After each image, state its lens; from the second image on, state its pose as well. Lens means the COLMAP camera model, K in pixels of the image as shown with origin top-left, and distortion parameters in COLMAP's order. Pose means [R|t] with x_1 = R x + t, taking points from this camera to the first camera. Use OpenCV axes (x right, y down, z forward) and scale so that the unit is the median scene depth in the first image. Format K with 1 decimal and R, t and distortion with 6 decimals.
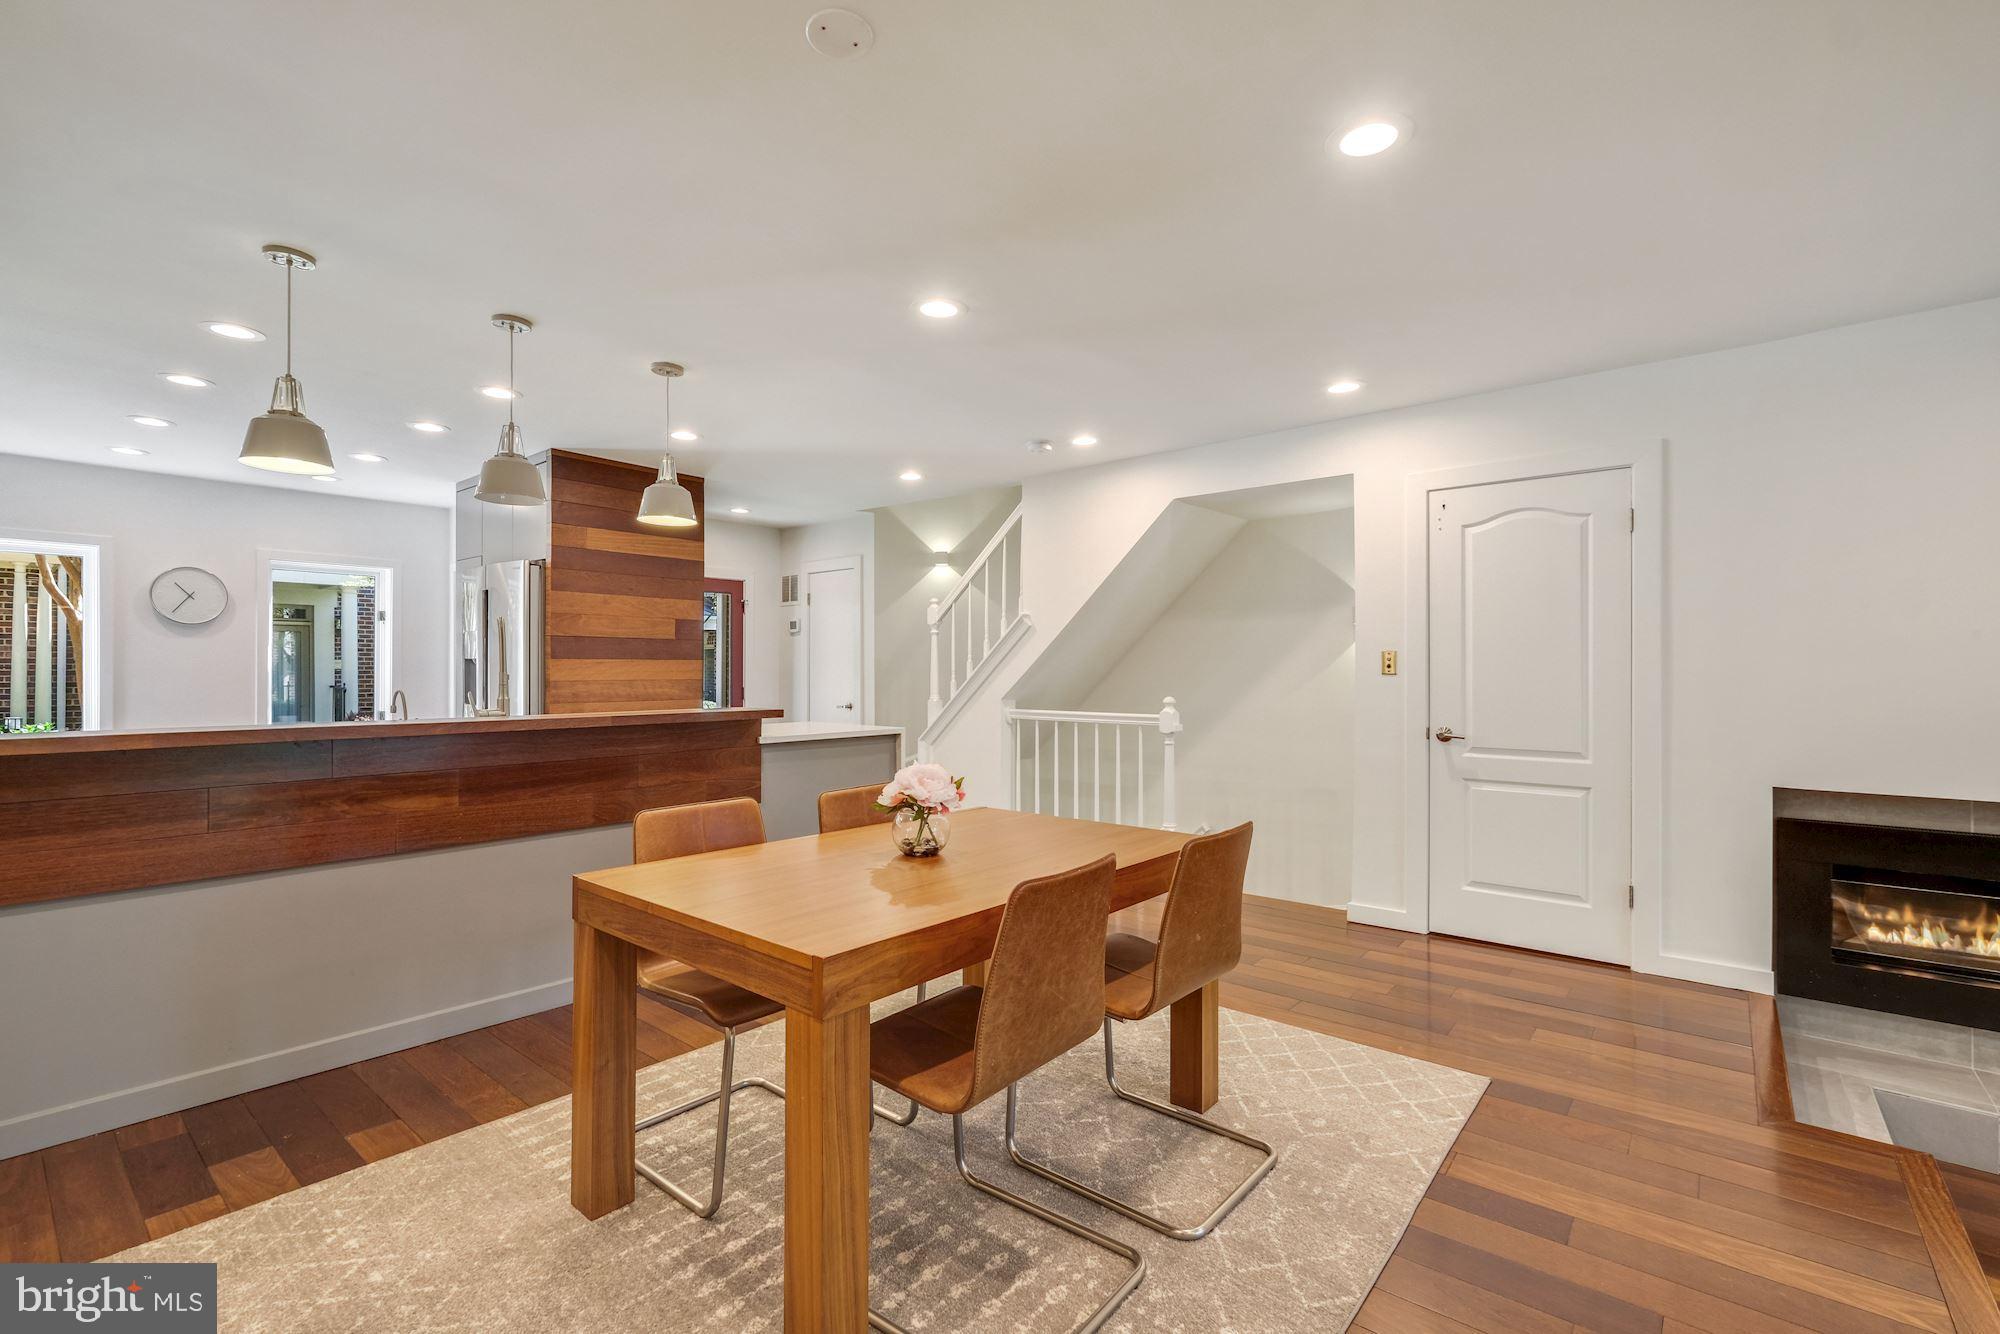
lens RADIAL K [[874.4, 0, 1005.3], [0, 874.4, 663.2], [0, 0, 1]] dist [-0.002145, -0.000250]
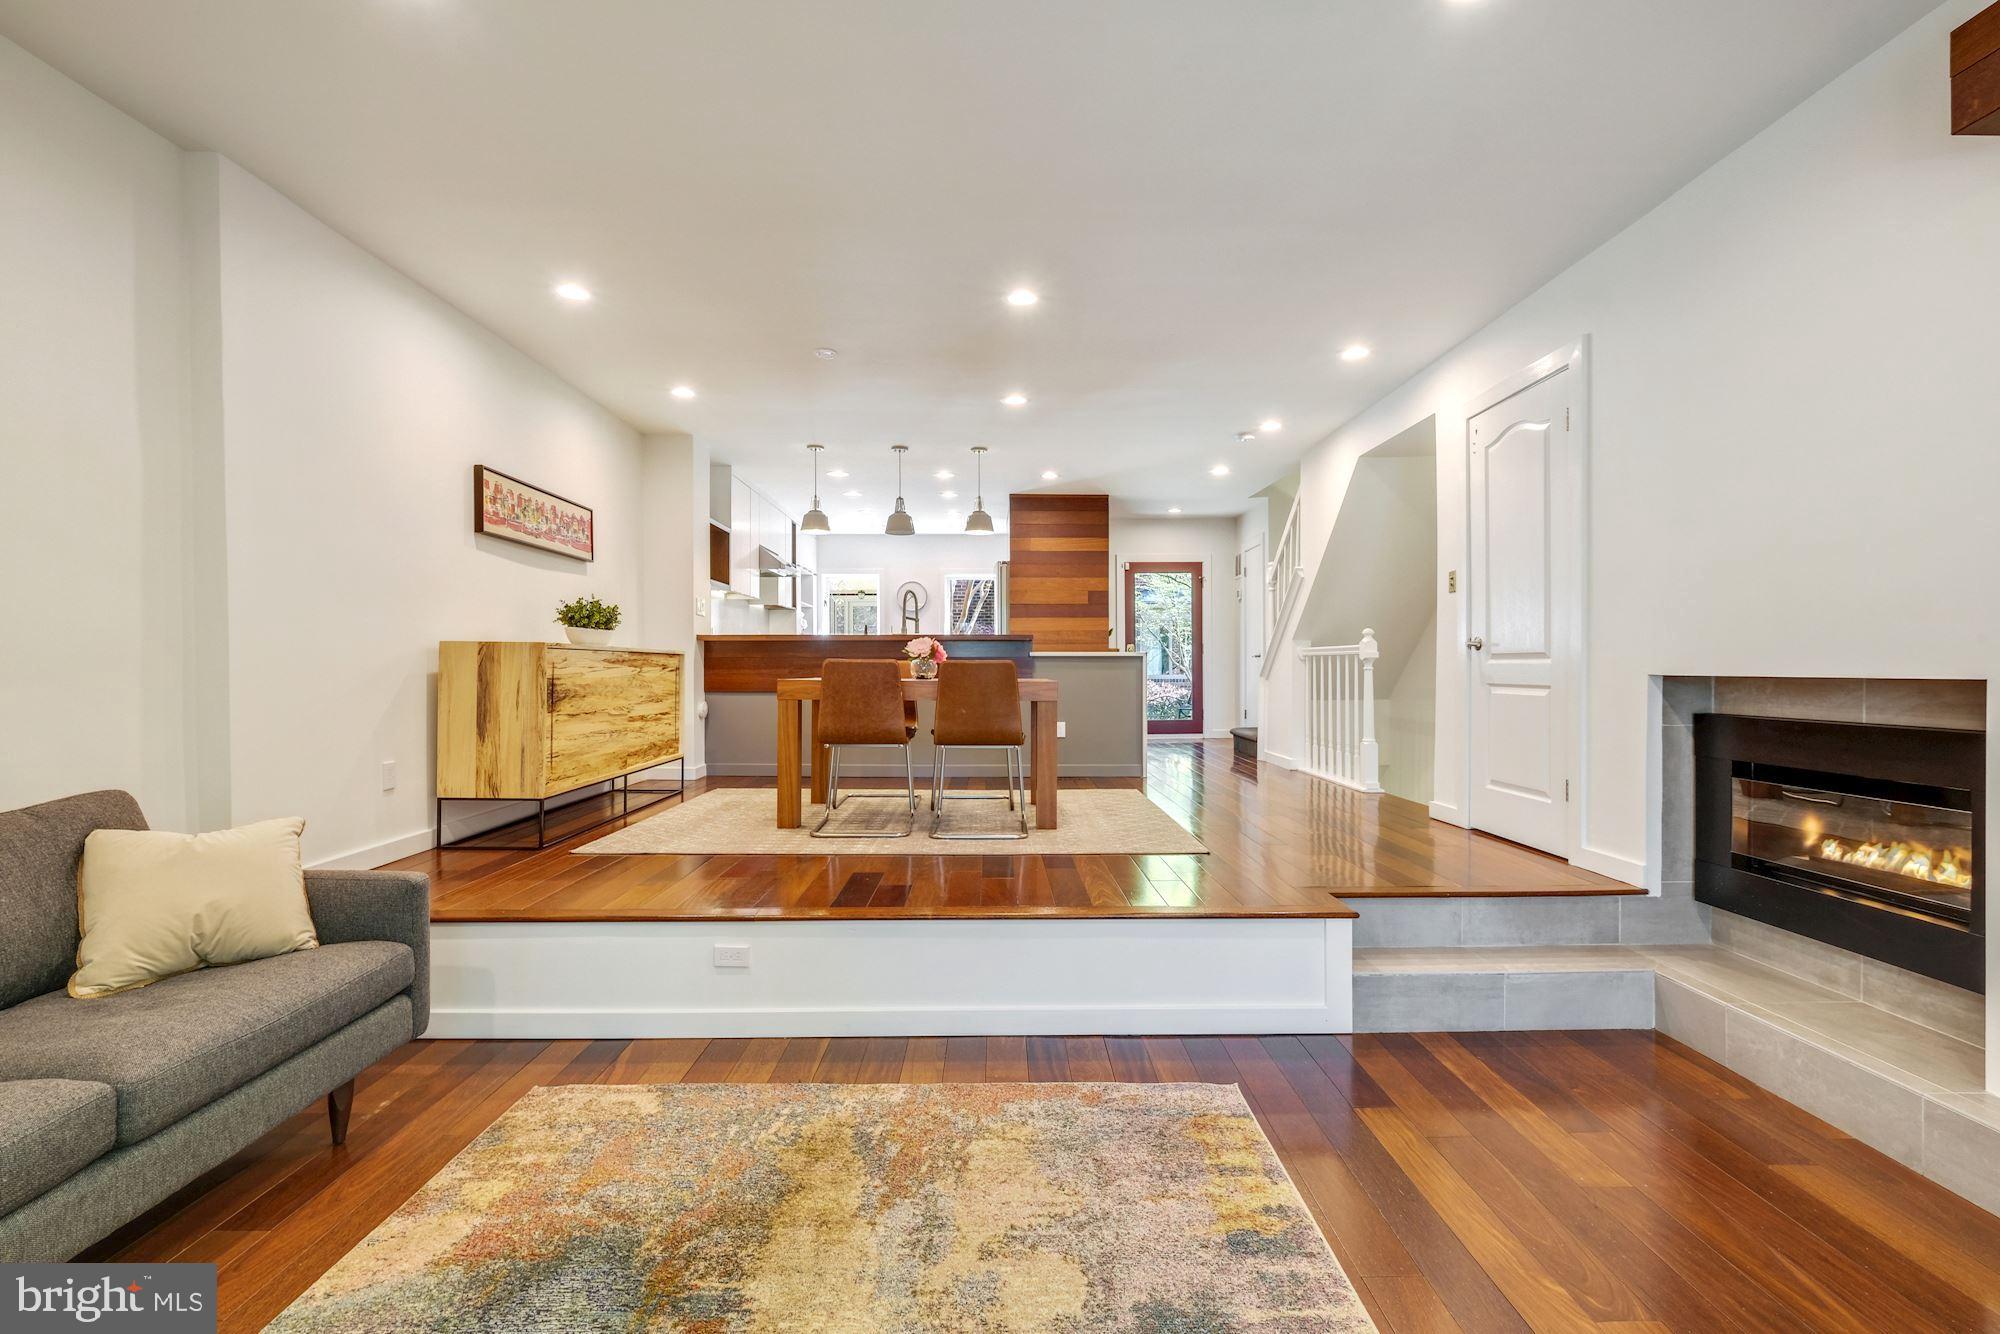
lens RADIAL K [[874.4, 0, 1005.3], [0, 874.4, 663.2], [0, 0, 1]] dist [-0.002145, -0.000250]
pose [[0.648798, -0.004880, -0.760945, 1.041726], [0.008123, 0.999967, 0.000513, 0.111278], [0.760917, -0.006514, 0.648816, -0.151542]]
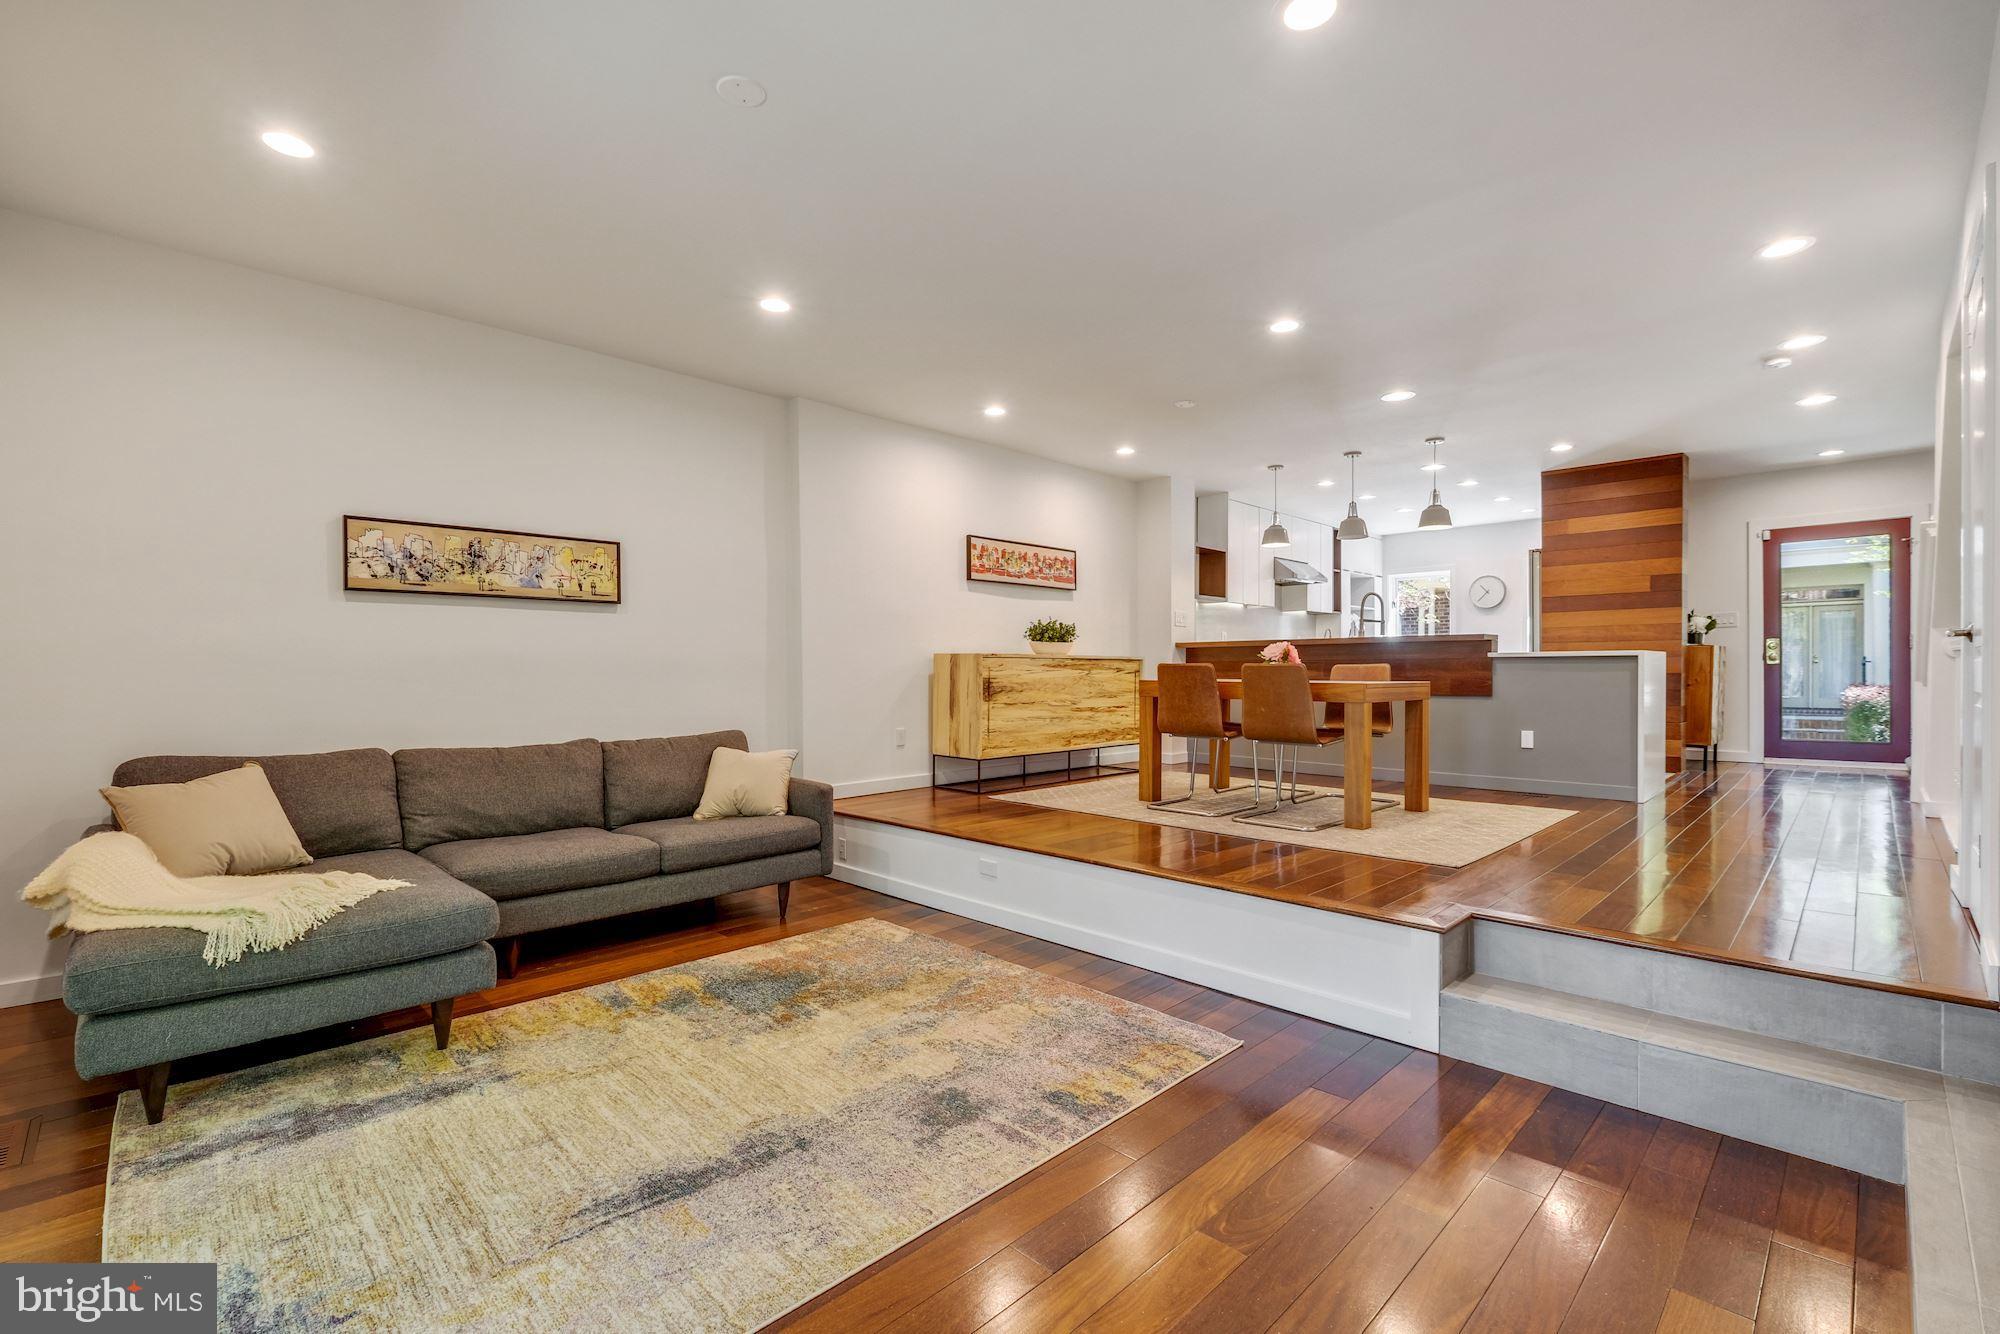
lens RADIAL K [[875.3, 0, 1013.2], [0, 875.3, 674.8], [0, 0, 1]] dist [-0.000753, -0.000075]
pose [[-0.086326, 0.003834, -0.996260, 1.427045], [0.011610, 0.999929, 0.002842, 0.116170], [0.996199, -0.011321, -0.086365, 0.306182]]
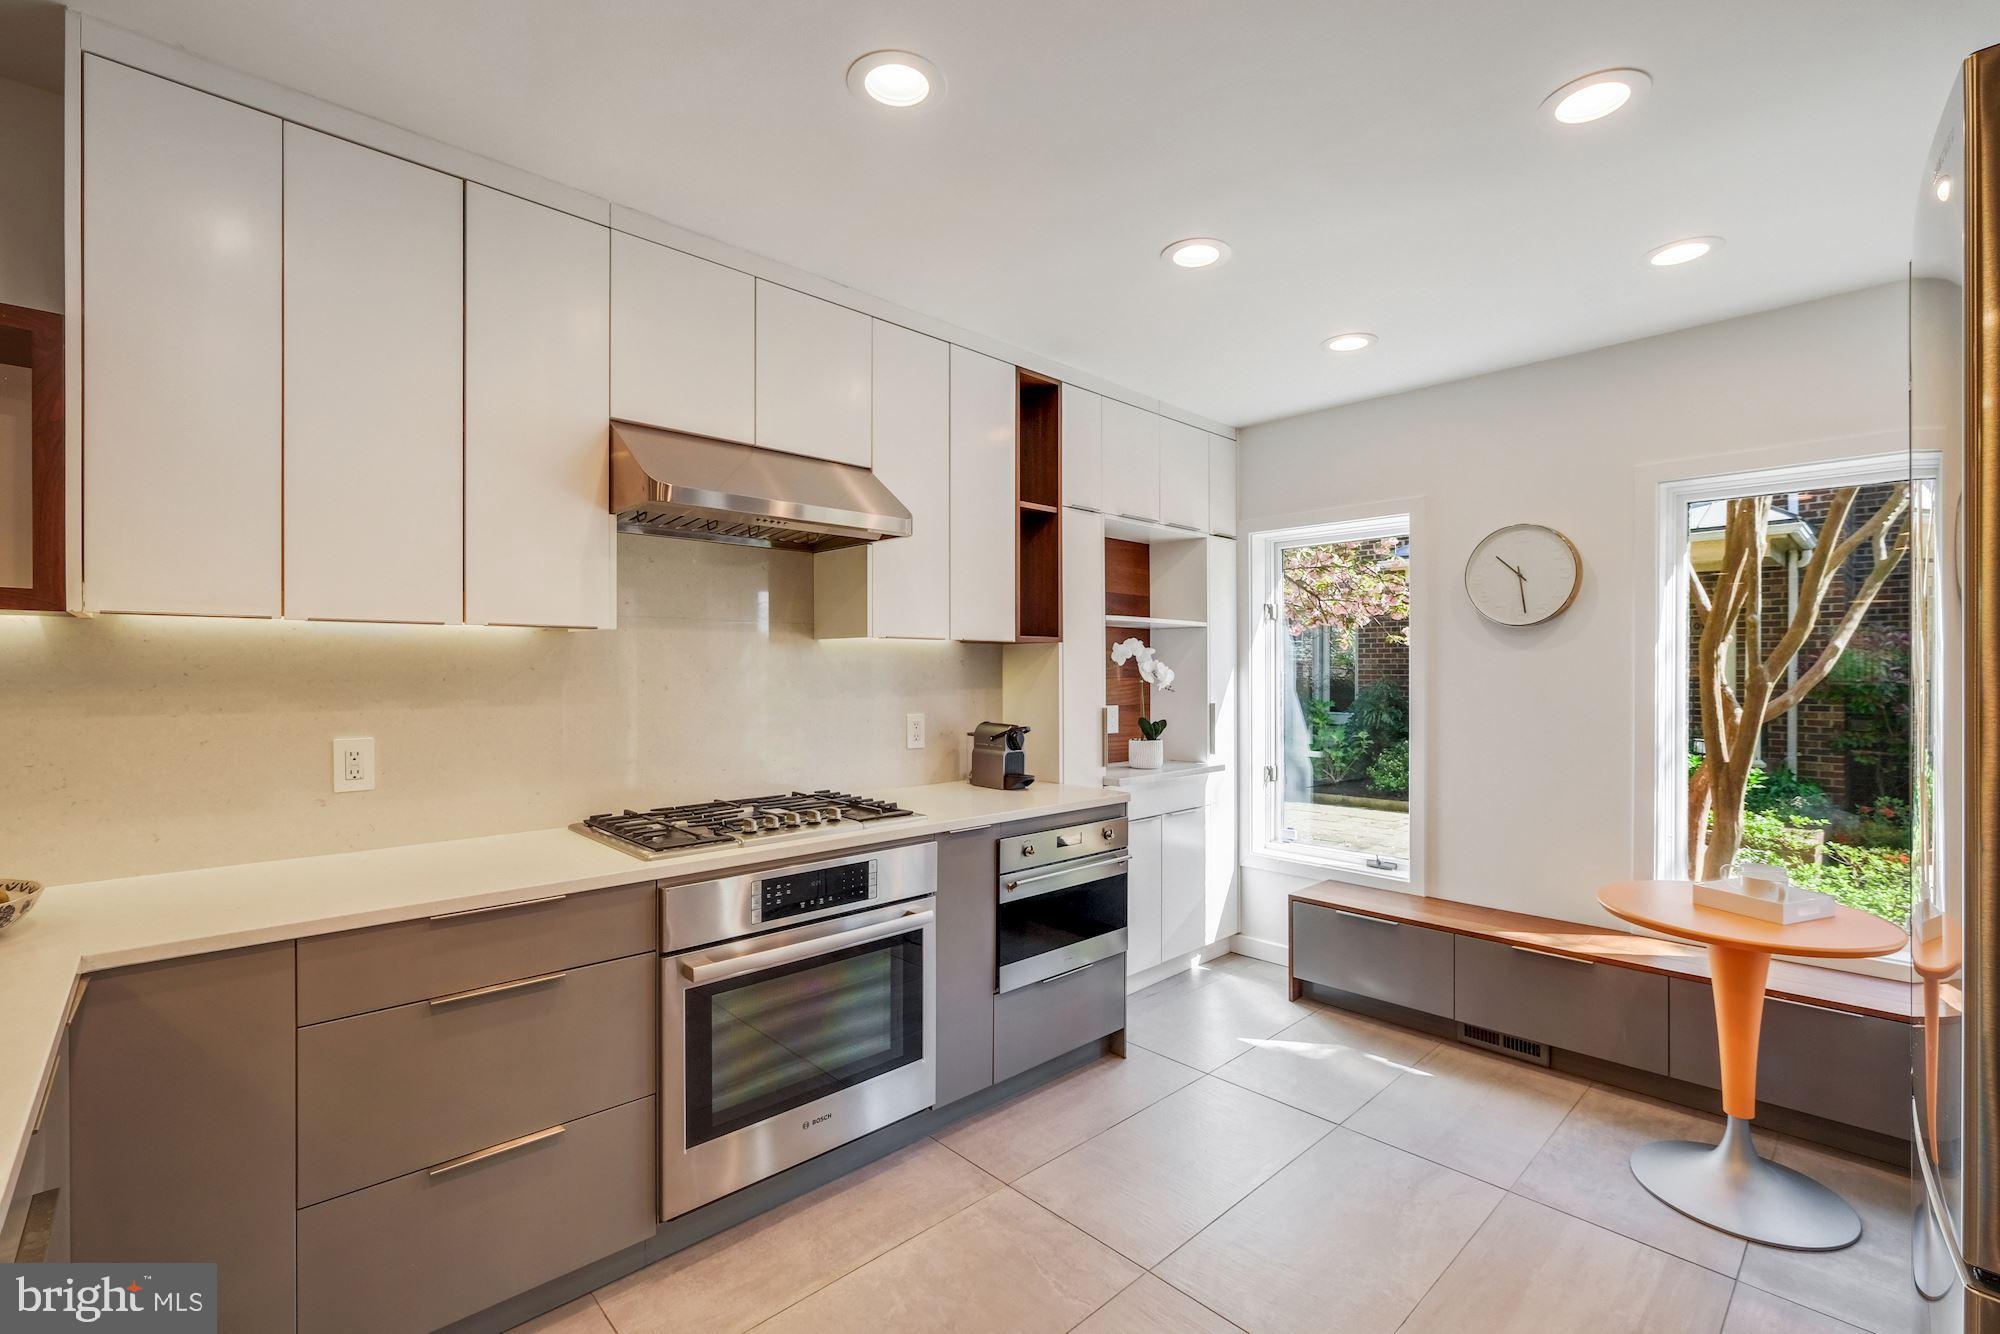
lens RADIAL K [[874.4, 0, 1005.3], [0, 874.4, 663.2], [0, 0, 1]] dist [-0.002145, -0.000250]
pose [[-0.124698, -0.008013, -0.992162, -0.529640], [0.006524, 0.999939, -0.008896, -0.027638], [0.992173, -0.007582, -0.124638, 1.160862]]
